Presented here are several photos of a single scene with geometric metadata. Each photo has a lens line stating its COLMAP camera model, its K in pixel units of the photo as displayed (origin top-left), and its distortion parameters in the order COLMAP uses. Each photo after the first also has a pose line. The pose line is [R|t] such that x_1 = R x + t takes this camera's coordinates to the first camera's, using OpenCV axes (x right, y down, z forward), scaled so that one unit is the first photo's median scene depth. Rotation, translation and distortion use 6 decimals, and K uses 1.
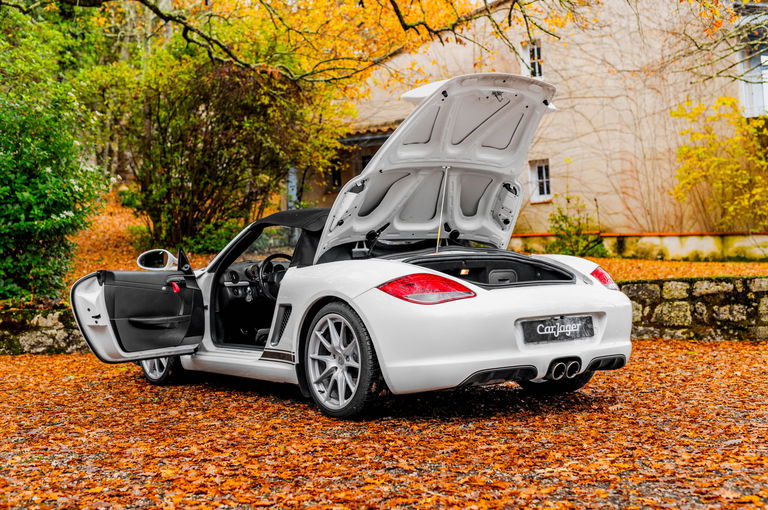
lens RADIAL K [[1073.7, 0, 383.0], [0, 1073.7, 249.3], [0, 0, 1]] dist [0.033773, 0.000000]
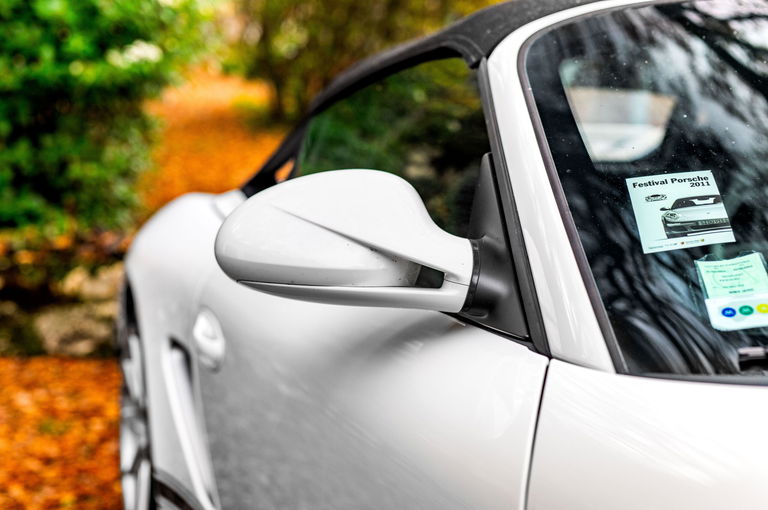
lens RADIAL K [[1073.7, 0, 382.4], [0, 1073.7, 252.7], [0, 0, 1]] dist [0.033773, 0.000000]
pose [[0.996475, 0.041491, -0.072911, -0.153304], [-0.033215, 0.993236, 0.111262, -0.001808], [0.077034, -0.108448, 0.991113, 0.539494]]
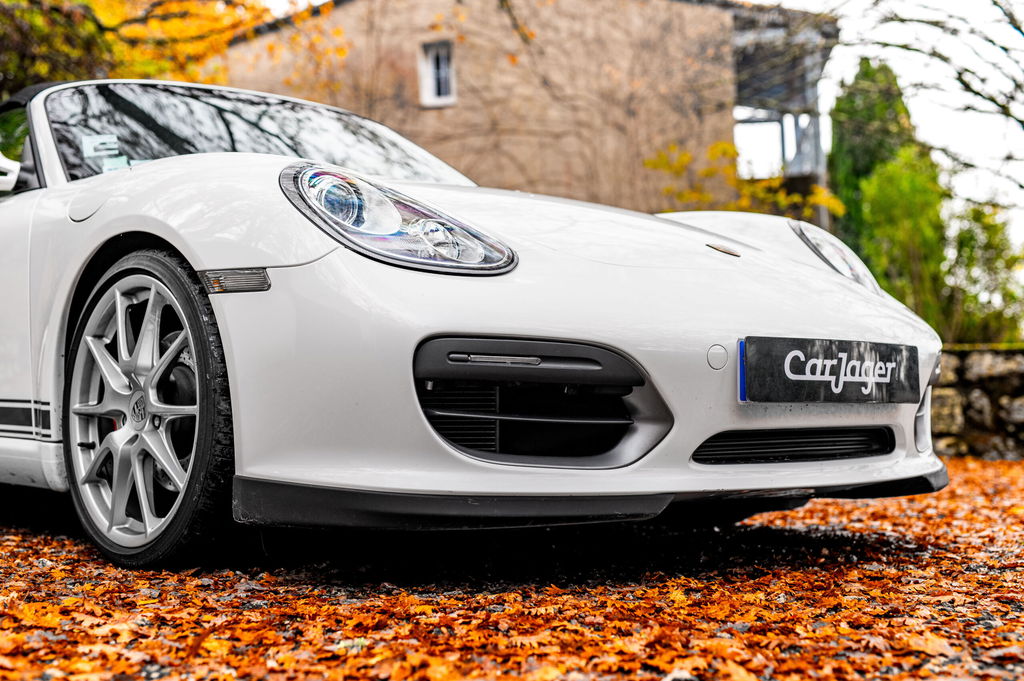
lens RADIAL K [[1431.5, 0, 503.0], [0, 1431.5, 335.6], [0, 0, 1]] dist [0.033773, 0.000000]
pose [[0.957406, 0.041030, 0.285815, -0.139809], [-0.028496, 0.998447, -0.047880, 0.055988], [-0.287336, 0.037696, 0.957088, 0.311692]]
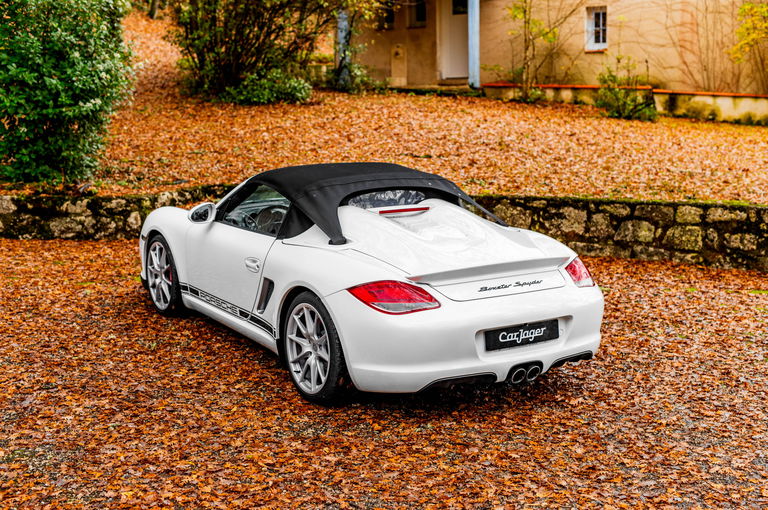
lens RADIAL K [[1073.7, 0, 391.2], [0, 1073.7, 244.7], [0, 0, 1]] dist [0.033773, 0.000000]
pose [[0.997520, 0.046904, -0.052485, 0.044319], [-0.036205, 0.981333, 0.188879, -0.101092], [0.060364, -0.186510, 0.980597, -0.001778]]
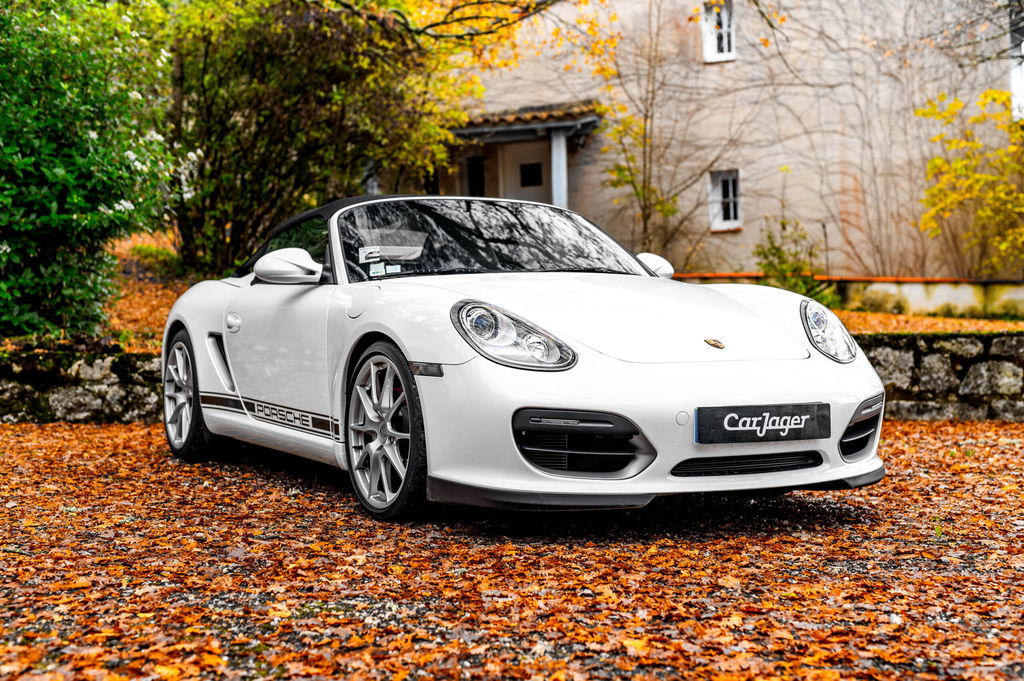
lens RADIAL K [[1431.5, 0, 519.6], [0, 1431.5, 337.2], [0, 0, 1]] dist [0.033773, 0.000000]
pose [[0.996642, 0.027853, 0.076995, -0.121818], [-0.029660, 0.999308, 0.022433, 0.019407], [-0.076317, -0.024641, 0.996779, 0.130983]]
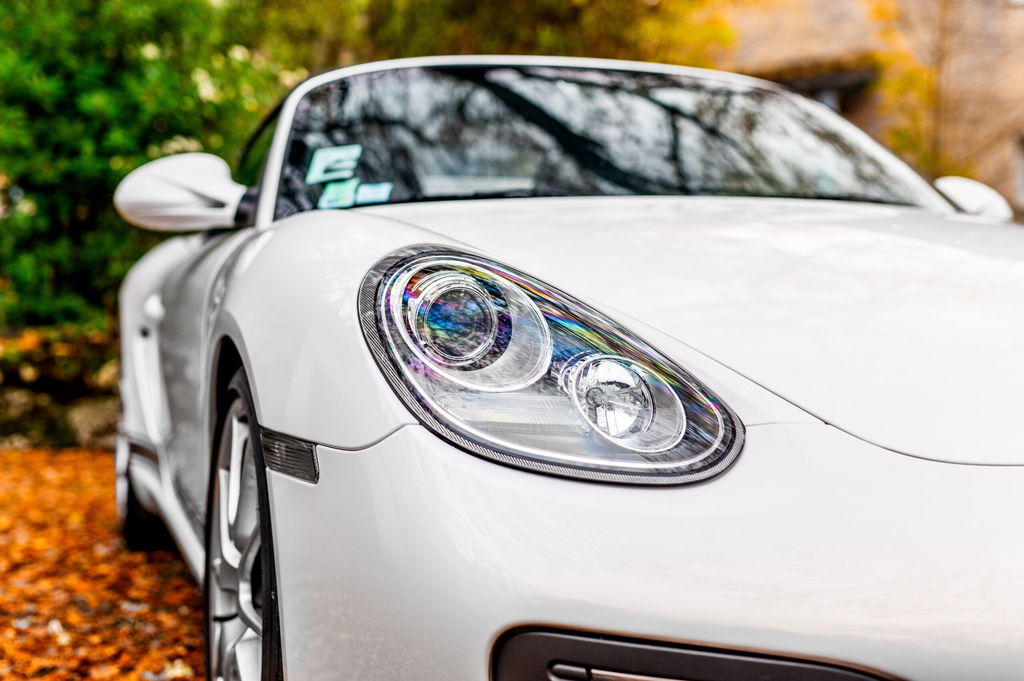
lens RADIAL K [[1431.5, 0, 515.6], [0, 1431.5, 351.4], [0, 0, 1]] dist [0.033773, 0.000000]
pose [[0.992816, 0.041392, -0.112263, -0.081291], [-0.036674, 0.998368, 0.043767, 0.022108], [0.113891, -0.039335, 0.992714, 0.404980]]
